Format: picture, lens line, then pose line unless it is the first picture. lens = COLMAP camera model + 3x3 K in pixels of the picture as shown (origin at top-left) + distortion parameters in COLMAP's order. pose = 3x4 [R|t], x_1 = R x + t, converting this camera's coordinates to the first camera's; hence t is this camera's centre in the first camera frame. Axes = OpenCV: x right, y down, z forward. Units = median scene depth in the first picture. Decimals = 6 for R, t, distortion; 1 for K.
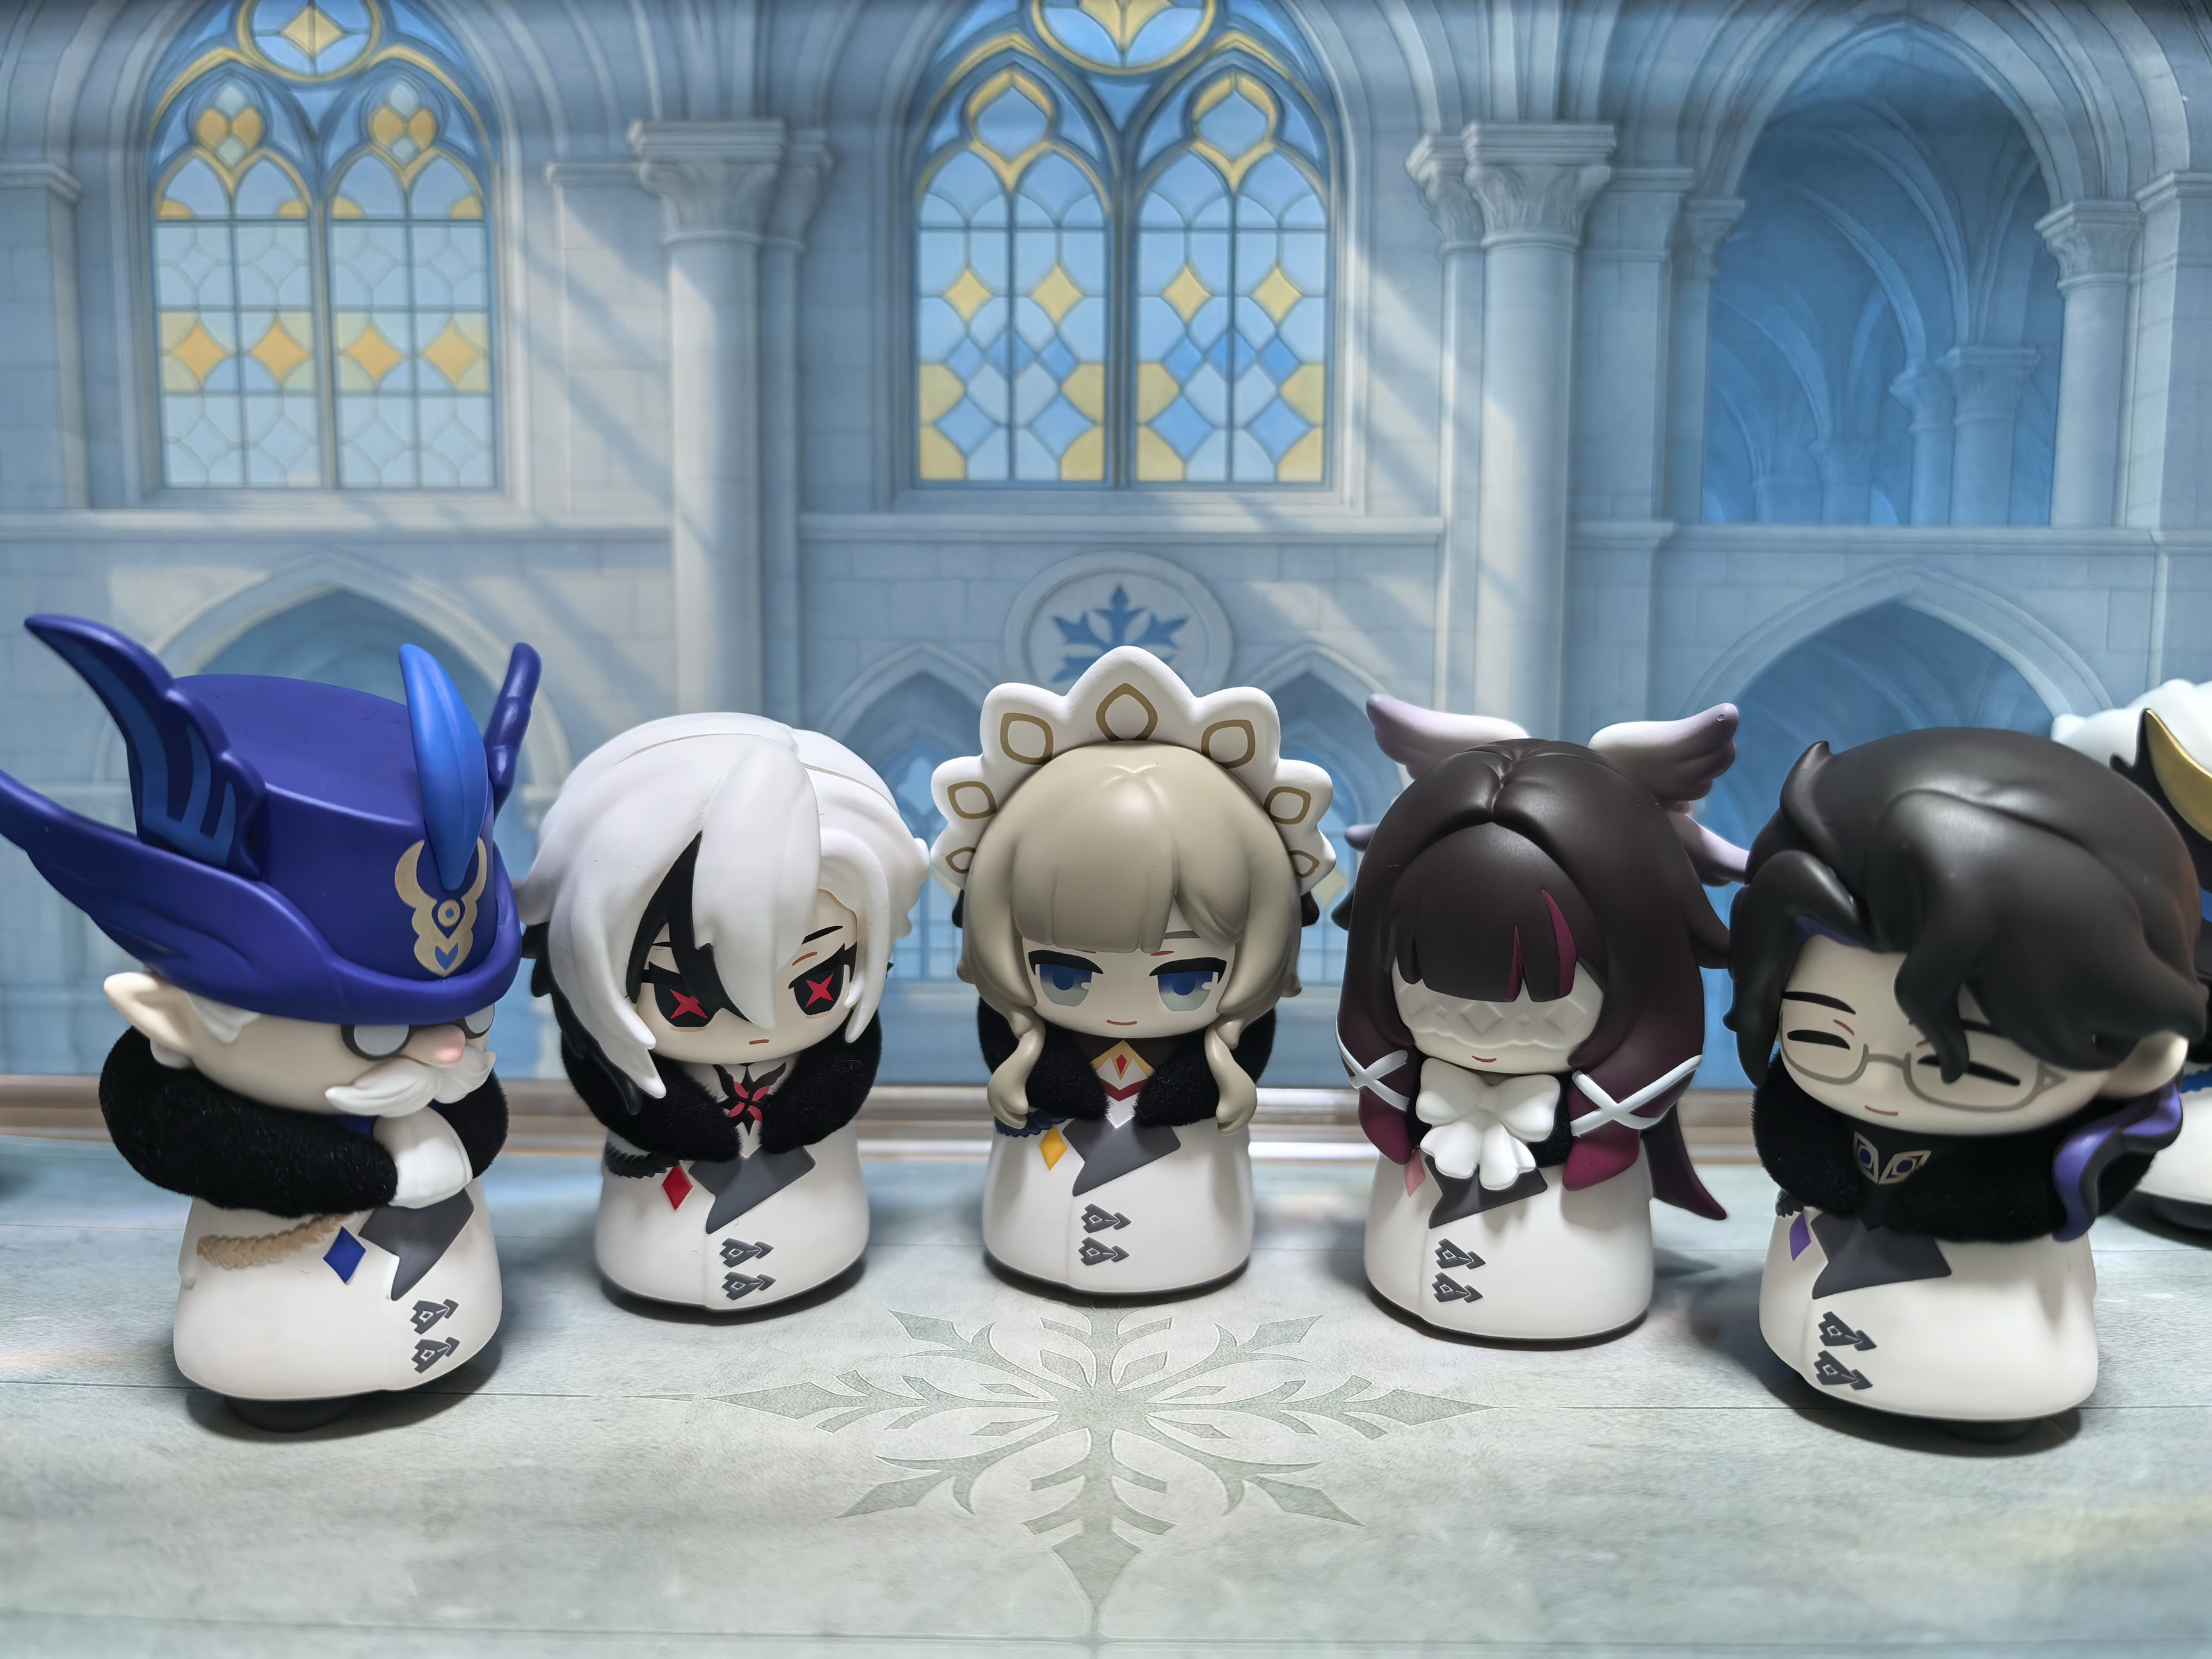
lens RADIAL K [[1548.2, 0, 1116.9], [0, 1548.2, 826.1], [0, 0, 1]] dist [-0.045361, 0.004826]
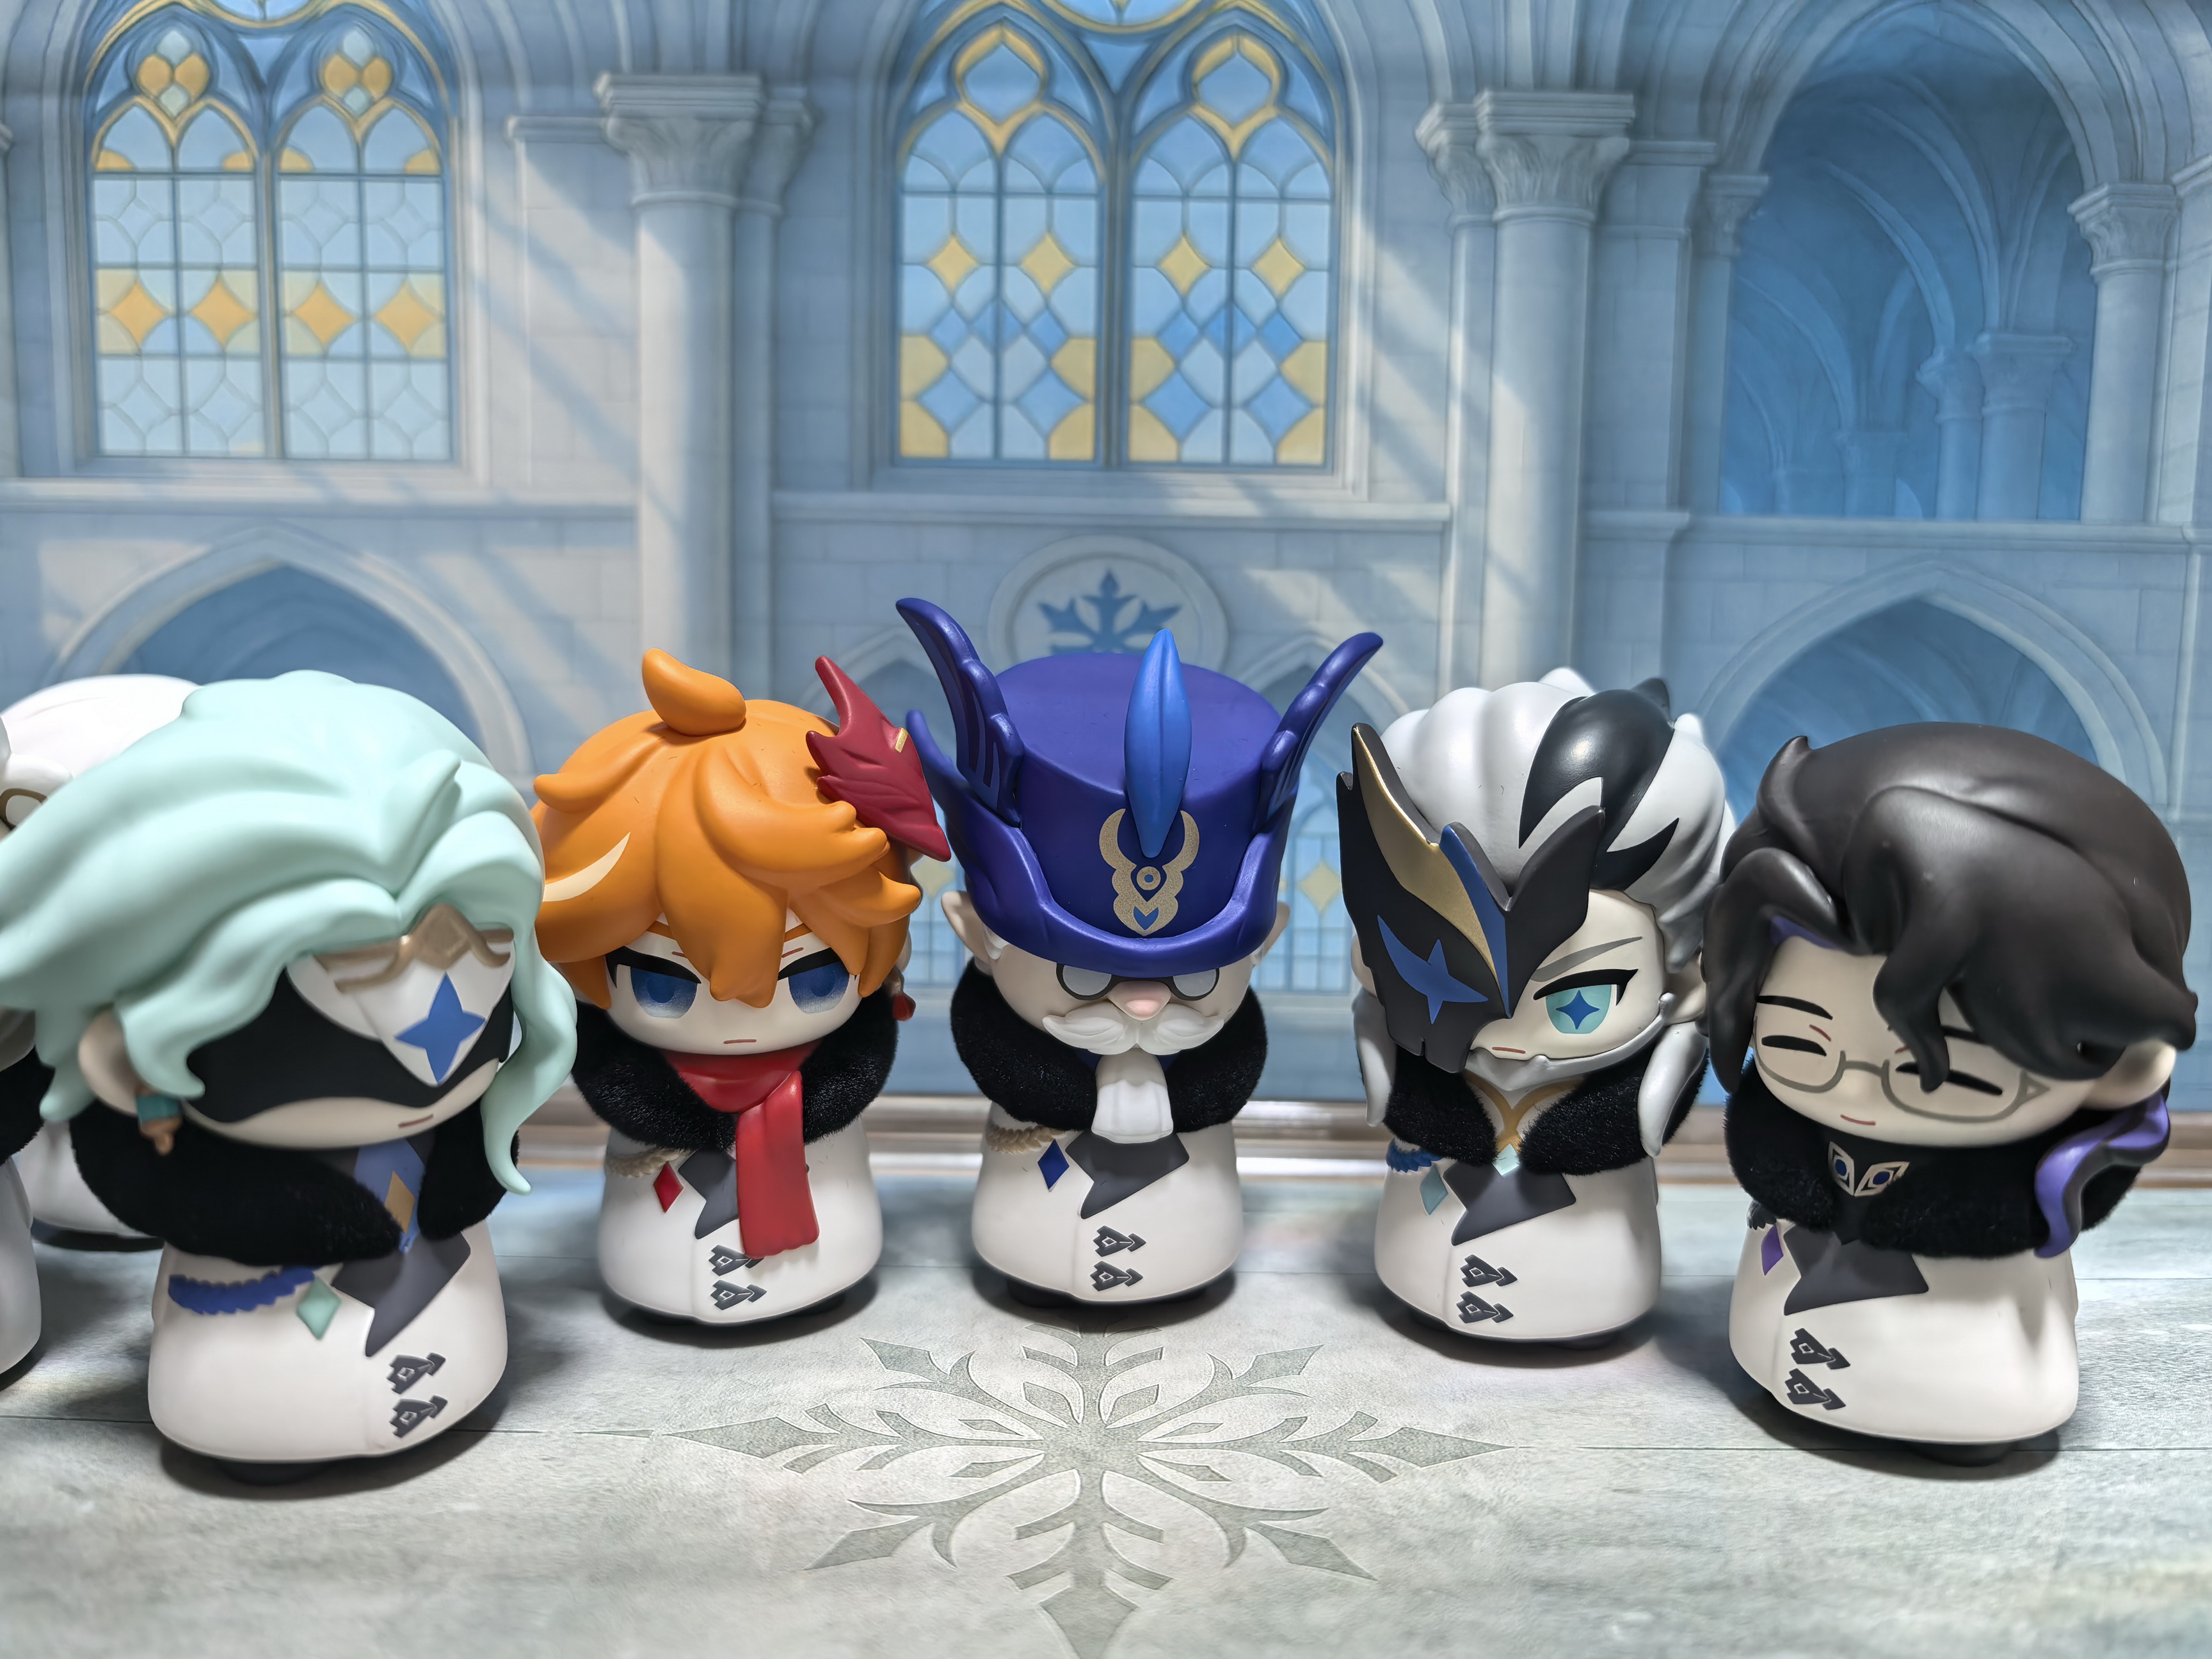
lens RADIAL K [[1552.7, 0, 1106.0], [0, 1552.7, 829.5], [0, 0, 1]] dist [-0.048396, 0.002382]
pose [[0.999844, 0.009945, 0.014618, -0.013352], [-0.009959, 0.999950, 0.000902, 0.002318], [-0.014608, -0.001047, 0.999893, 0.049583]]
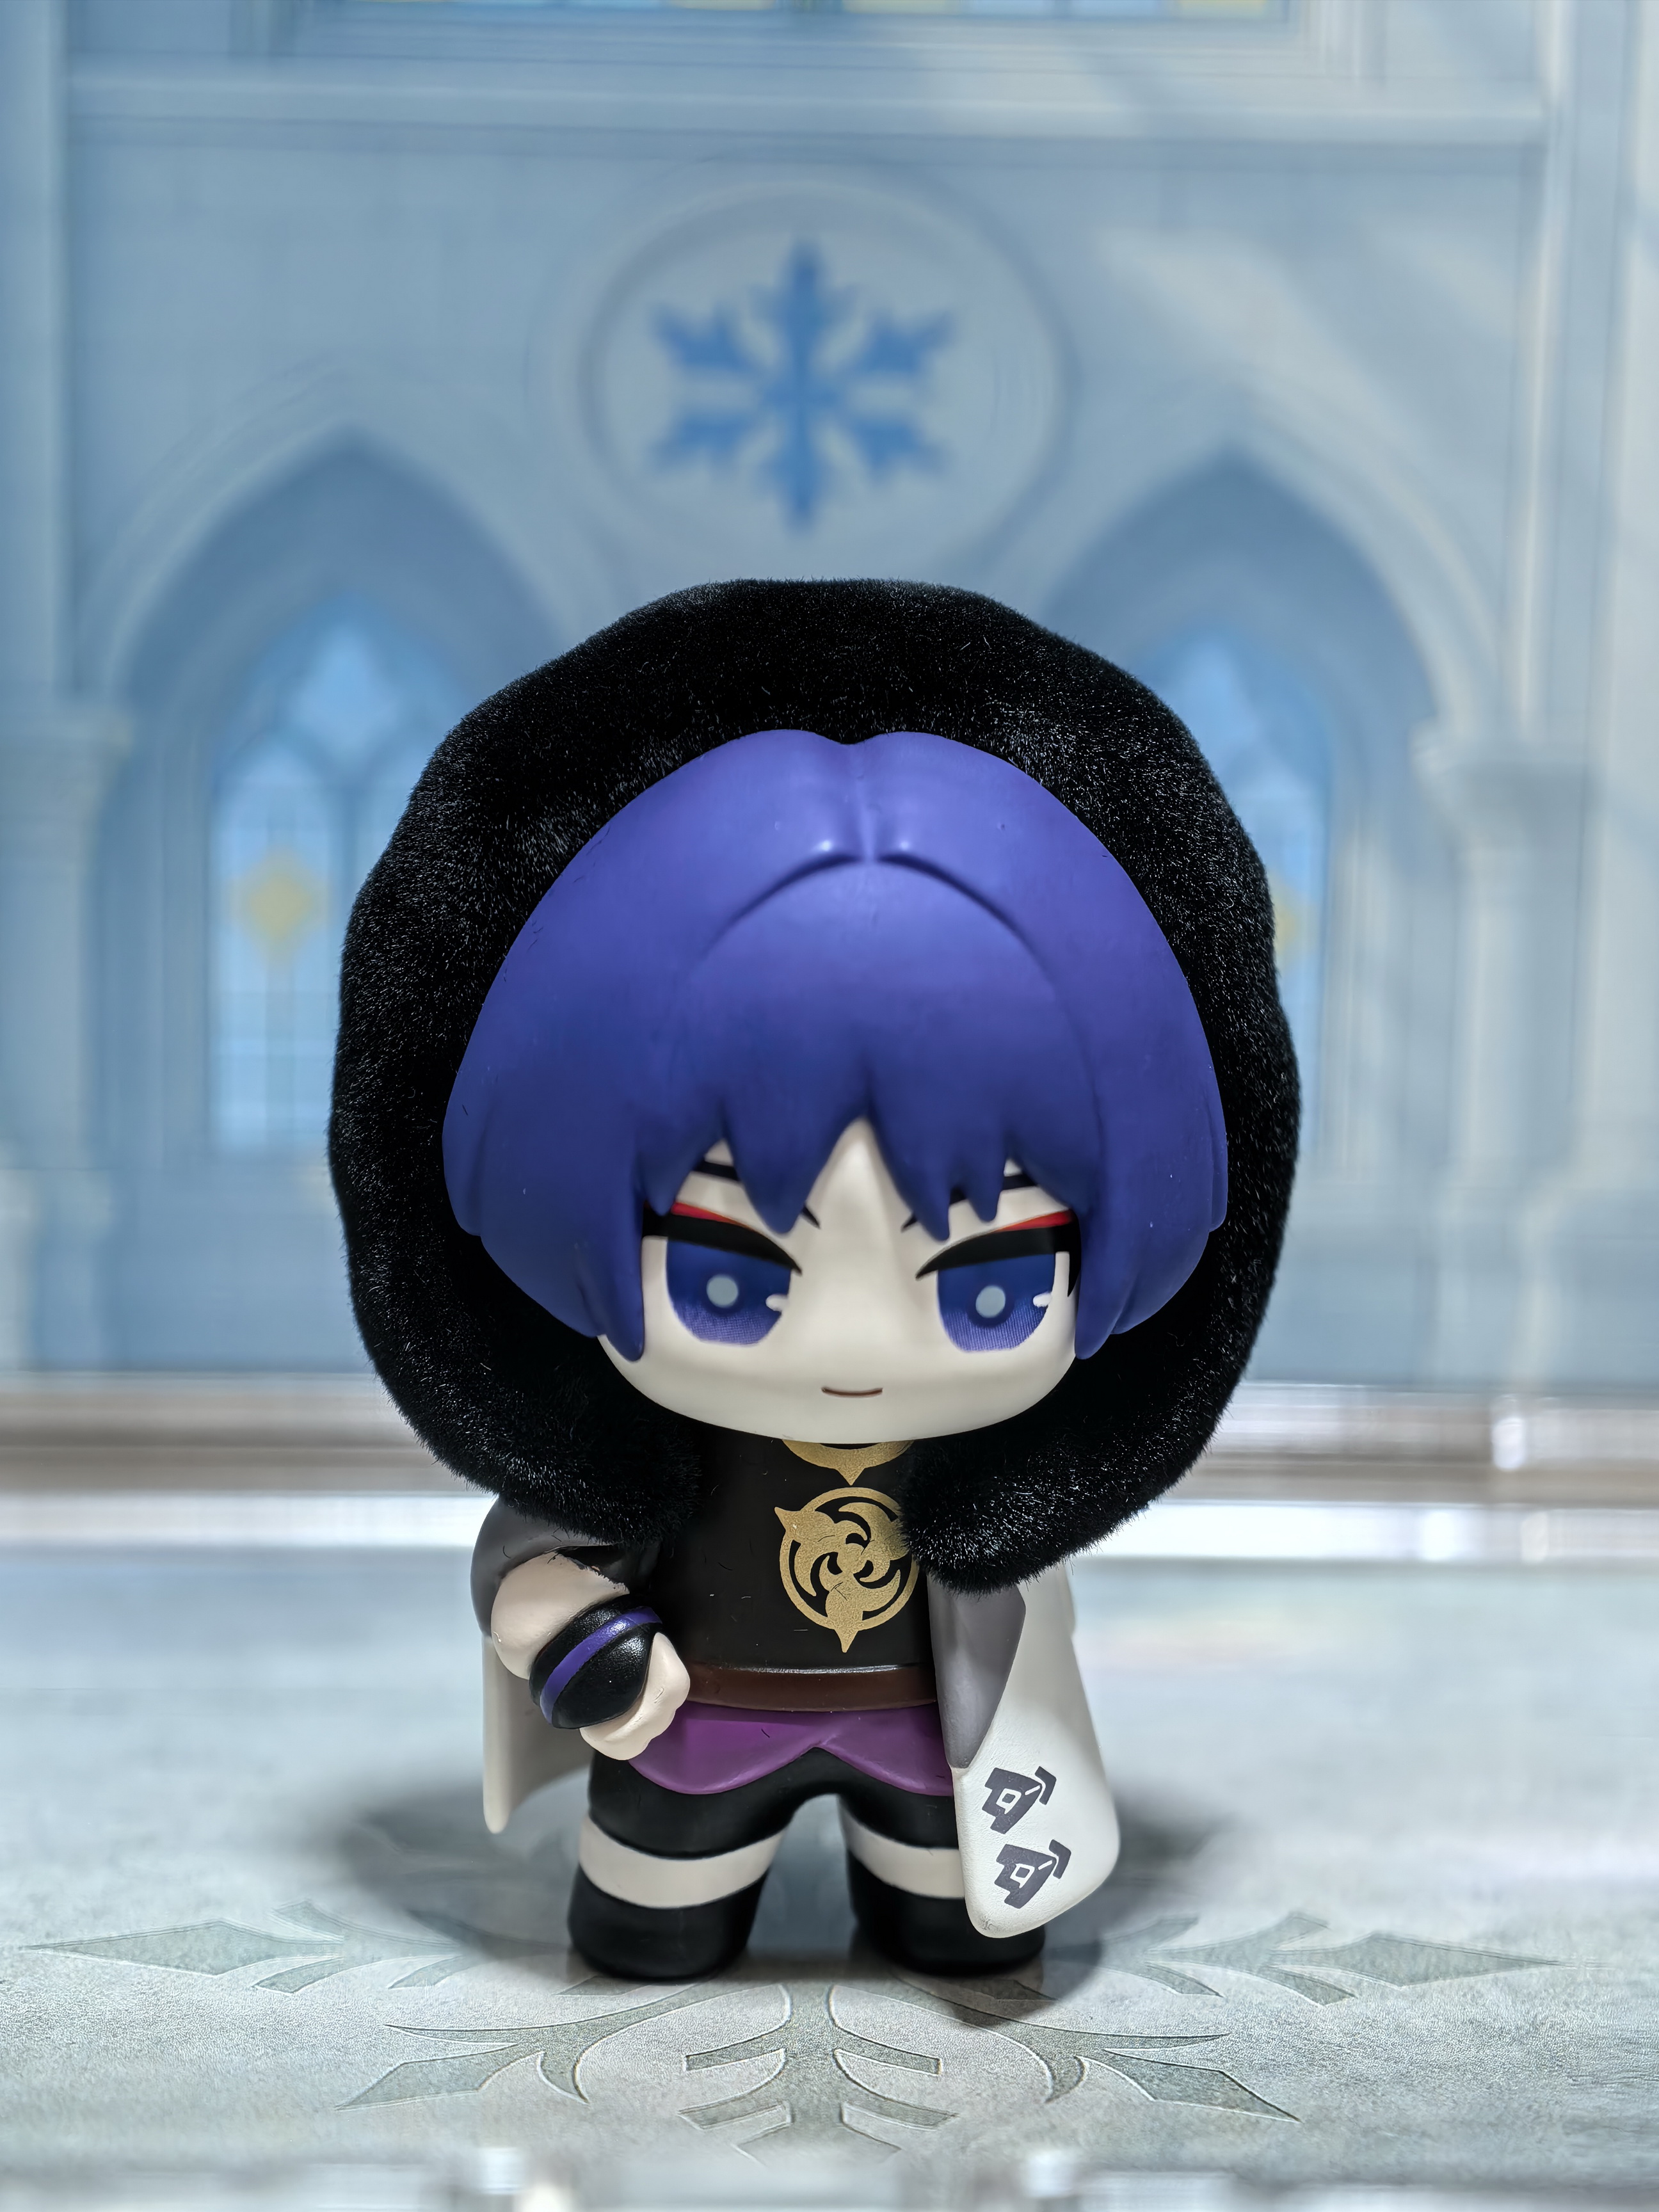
lens RADIAL K [[5741.4, 0, 829.5], [0, 5741.4, 1106.0], [0, 0, 1]] dist [0.020070, 0.141499]
pose [[0.998759, 0.006636, 0.049357, -0.073039], [-0.010463, 0.996924, 0.077671, -0.040565], [-0.048690, -0.078091, 0.995757, -0.661889]]
